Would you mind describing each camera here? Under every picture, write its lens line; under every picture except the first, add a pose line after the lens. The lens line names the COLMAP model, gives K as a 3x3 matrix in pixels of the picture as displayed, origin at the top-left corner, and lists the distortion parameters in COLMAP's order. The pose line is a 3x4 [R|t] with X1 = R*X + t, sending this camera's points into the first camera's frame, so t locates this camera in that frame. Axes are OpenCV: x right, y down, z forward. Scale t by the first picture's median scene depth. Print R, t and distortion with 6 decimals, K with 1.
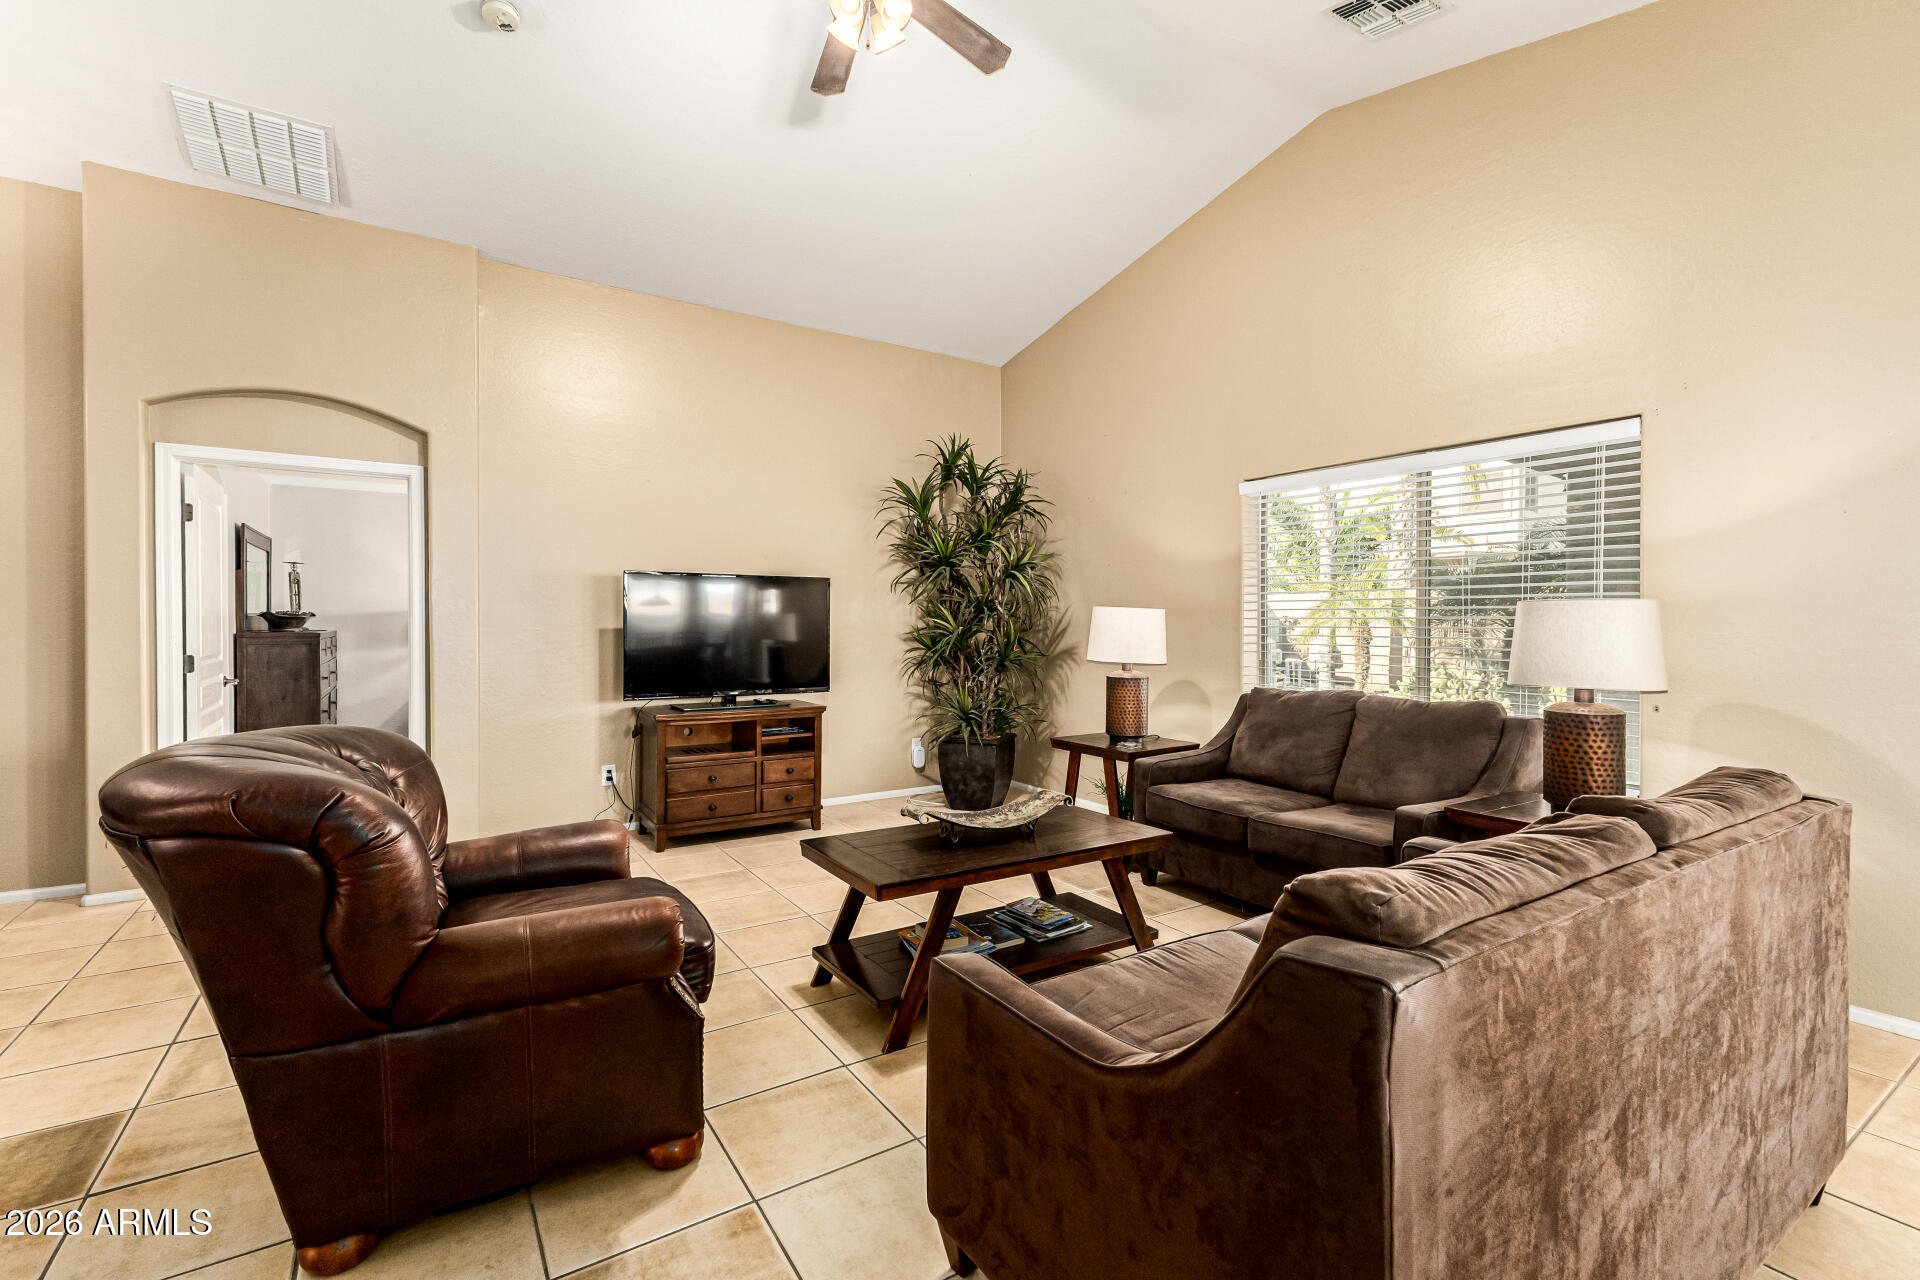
lens RADIAL K [[846.8, 0, 951.9], [0, 846.8, 627.2], [0, 0, 1]] dist [0.006268, -0.002104]
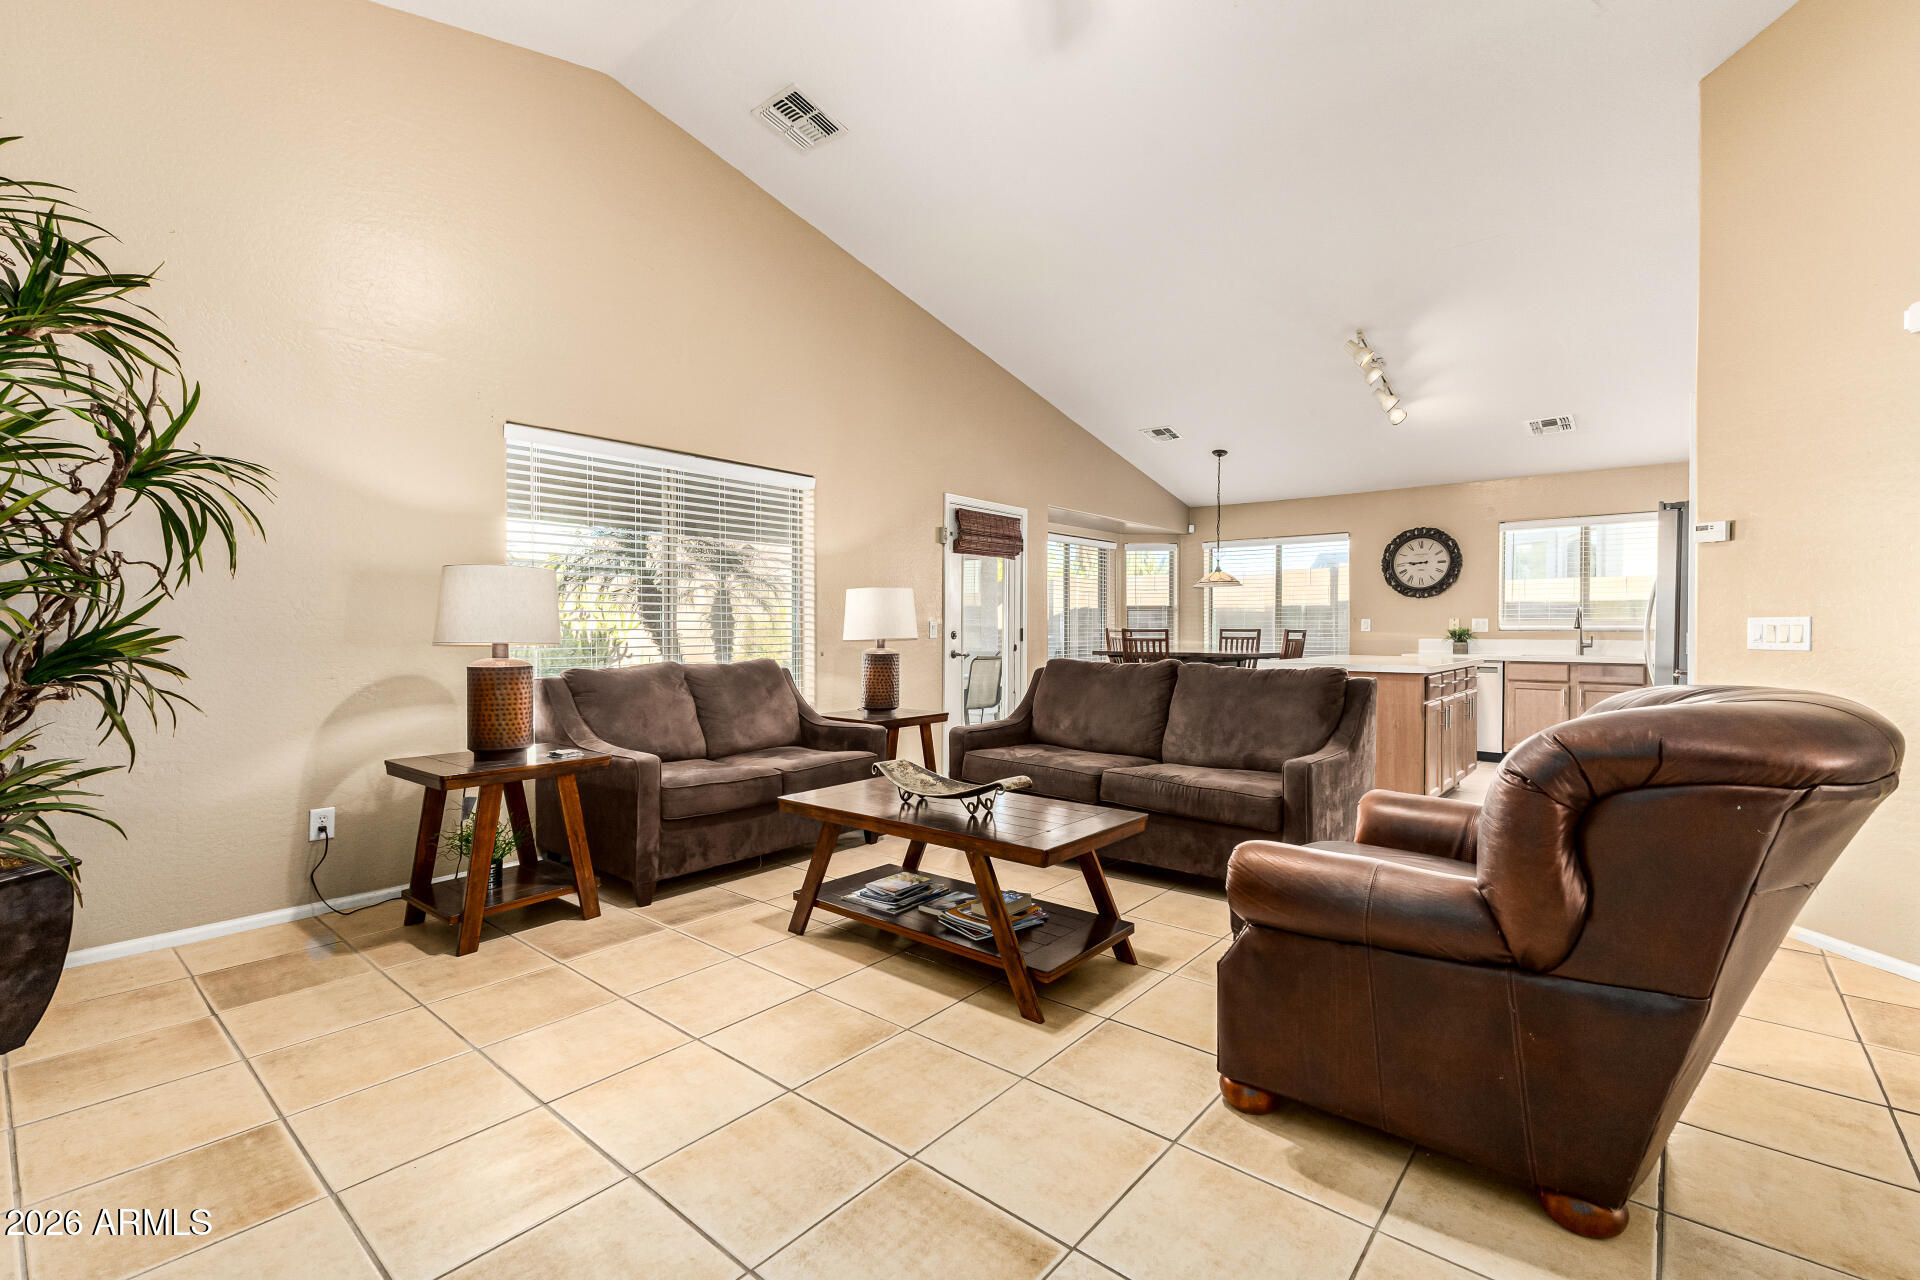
lens RADIAL K [[846.8, 0, 962.3], [0, 846.8, 643.6], [0, 0, 1]] dist [0.006268, -0.002104]
pose [[-0.297439, -0.023594, 0.954449, -0.535379], [0.001690, 0.999680, 0.025239, 0.020317], [-0.954739, 0.009120, -0.297304, 0.767463]]
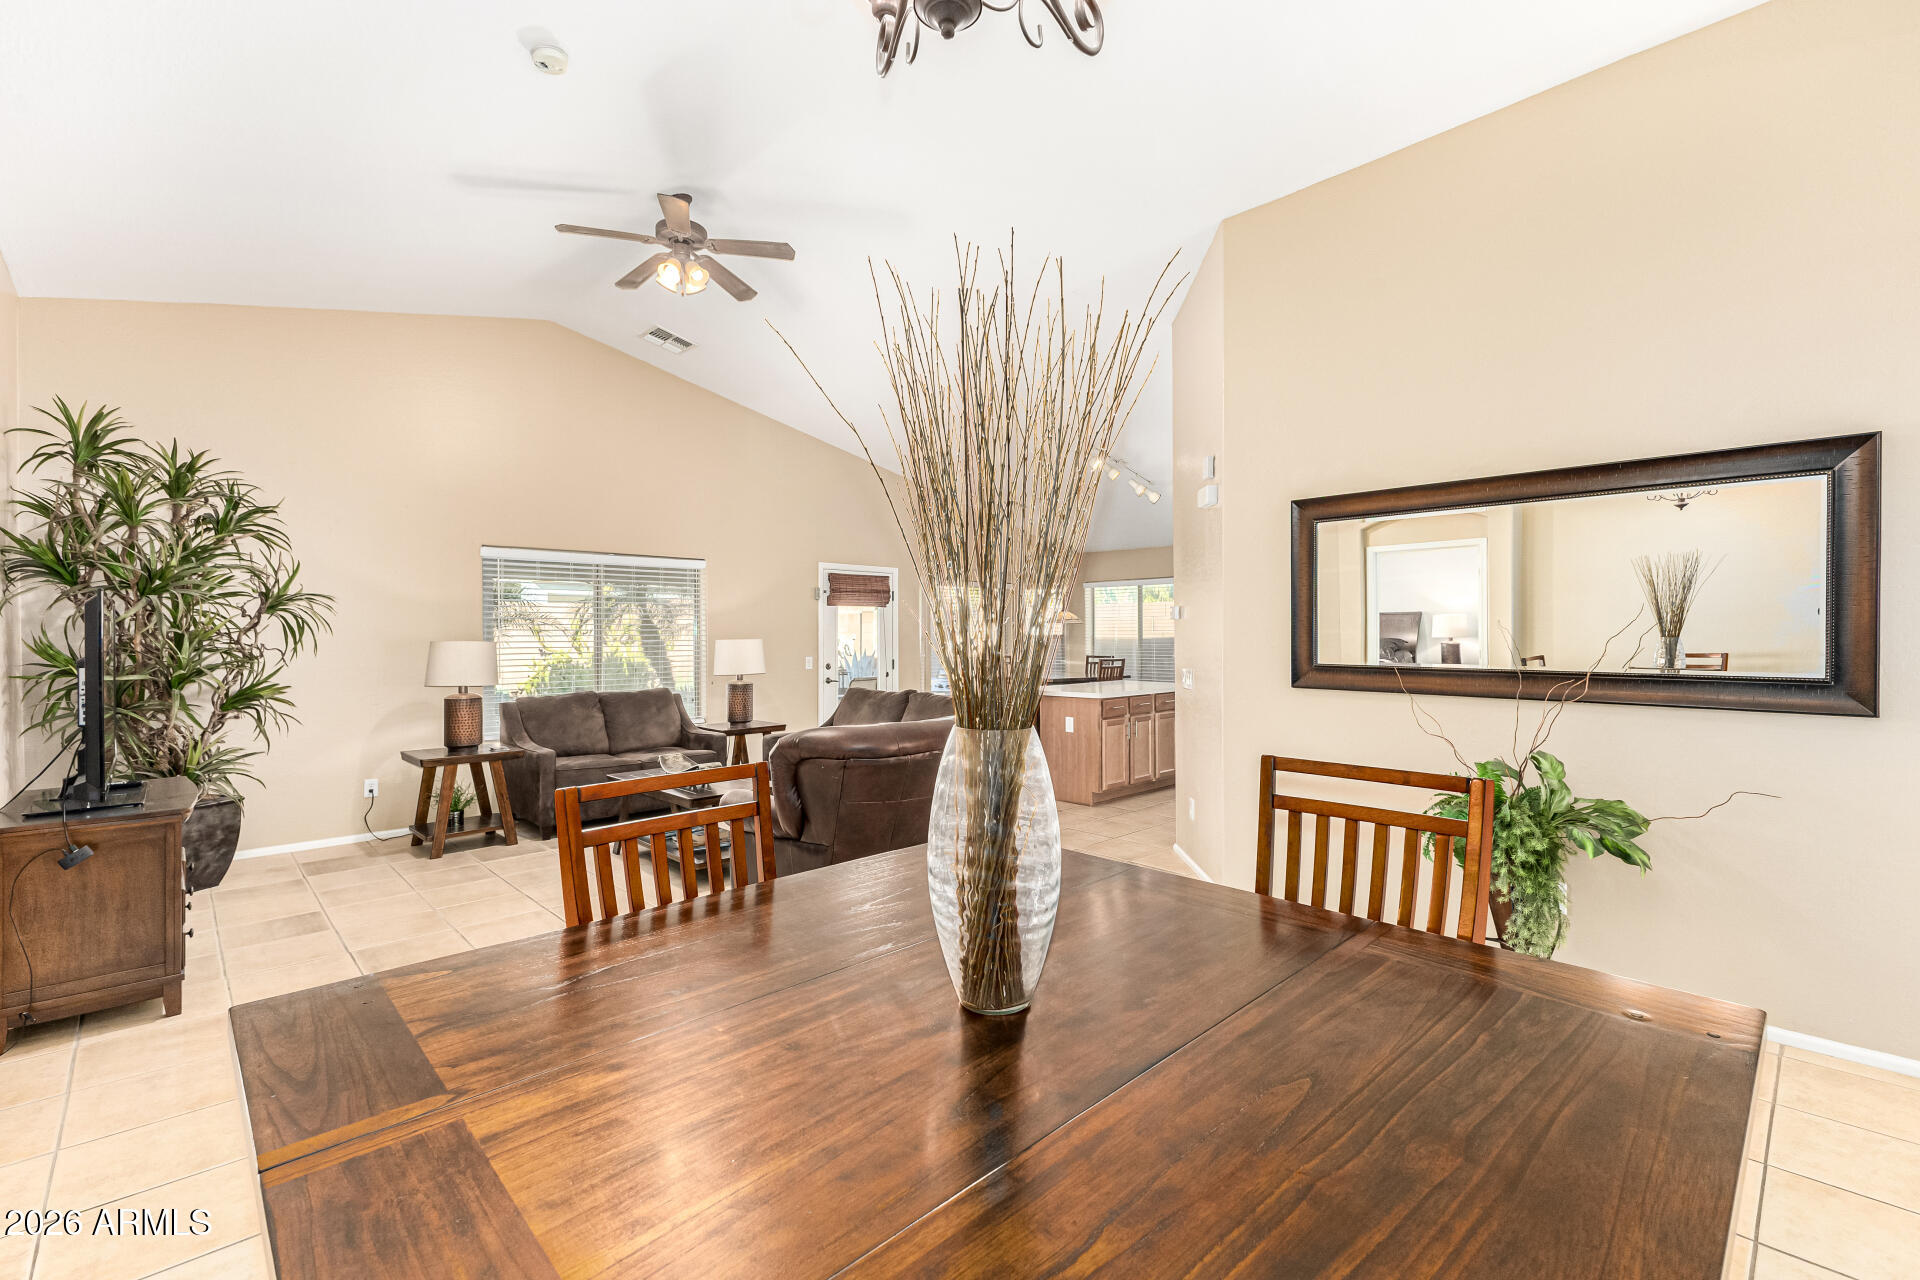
lens RADIAL K [[846.8, 0, 949.8], [0, 846.8, 636.9], [0, 0, 1]] dist [0.006268, -0.002104]
pose [[-0.177670, -0.006336, 0.984070, -1.035368], [0.011426, 0.999899, 0.008501, -0.029988], [-0.984024, 0.012754, -0.177580, 0.474750]]
